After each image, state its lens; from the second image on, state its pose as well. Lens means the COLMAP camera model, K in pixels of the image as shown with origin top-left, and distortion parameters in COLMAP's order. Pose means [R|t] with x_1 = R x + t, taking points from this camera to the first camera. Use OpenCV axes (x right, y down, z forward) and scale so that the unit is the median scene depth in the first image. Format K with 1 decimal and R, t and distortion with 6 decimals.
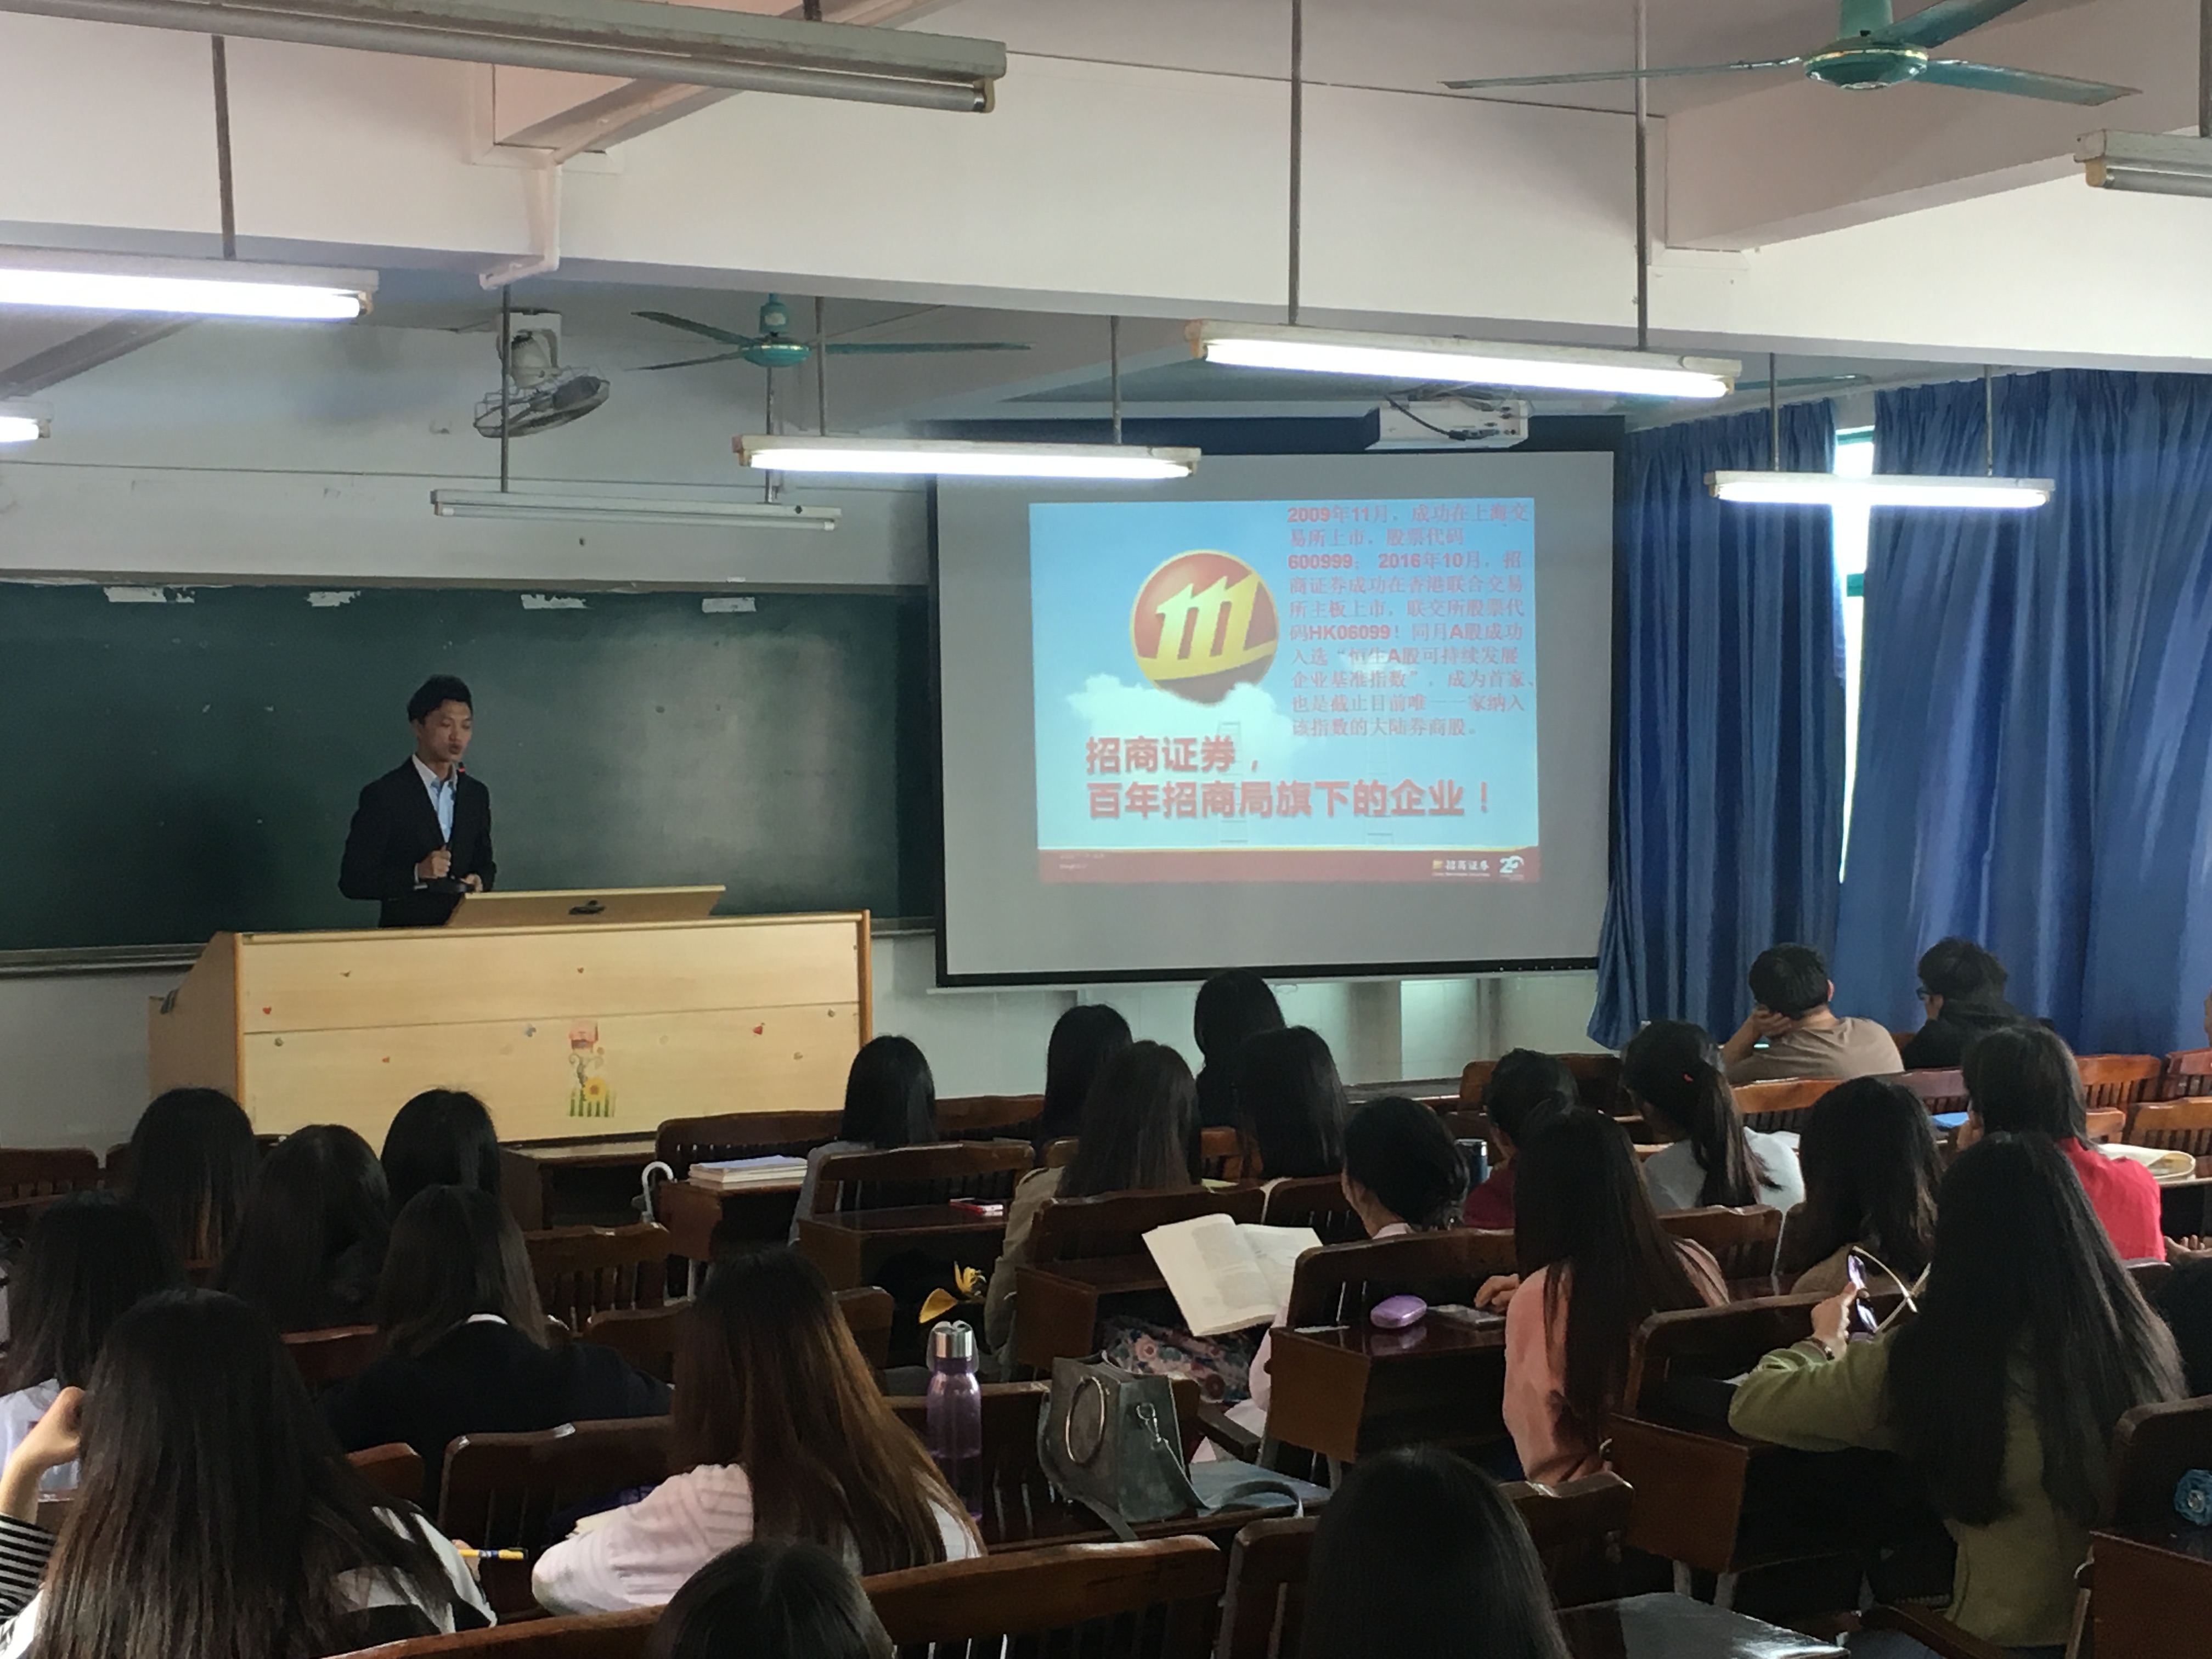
lens RADIAL K [[3494.8, 0, 1106.0], [0, 3494.8, 829.5], [0, 0, 1]] dist [0.025793, 0.108699]
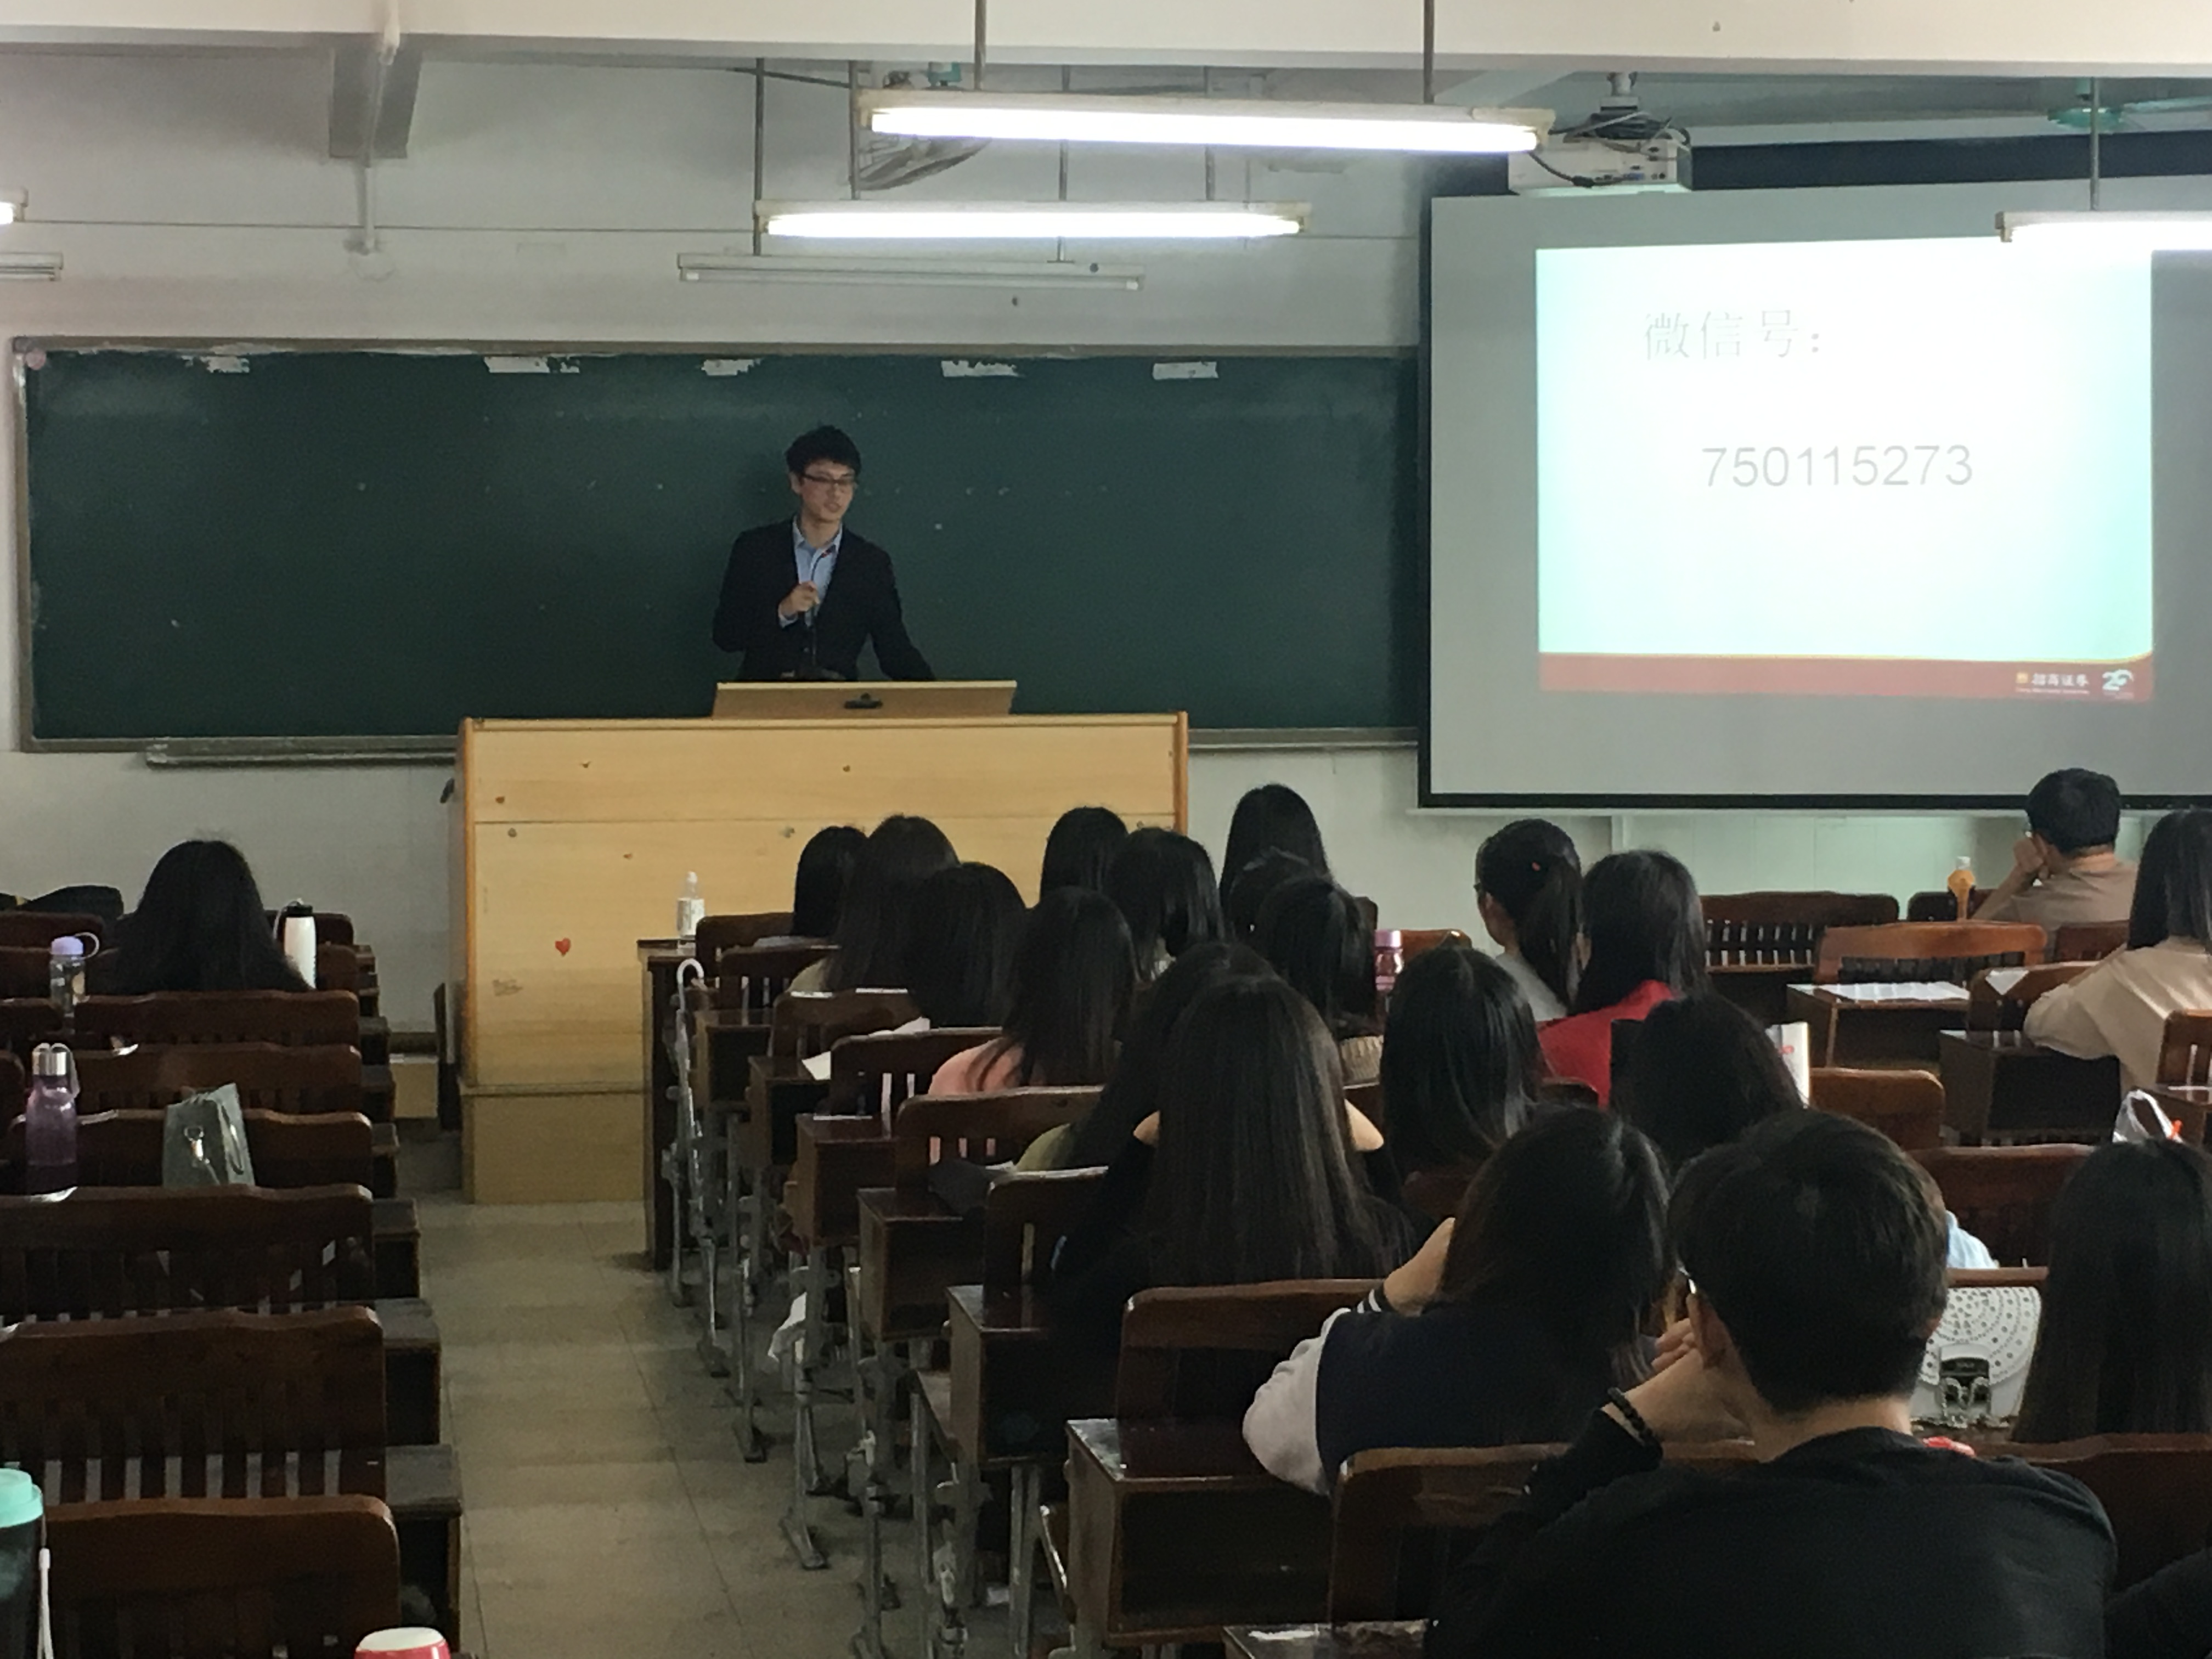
lens RADIAL K [[4474.5, 0, 1113.8], [0, 4474.5, 750.7], [0, 0, 1]] dist [0.010222, 0.211017]
pose [[0.939452, 0.024032, -0.341838, 0.287167], [-0.015619, 0.999504, 0.027341, 0.001682], [0.342325, -0.020347, 0.939361, -0.082428]]
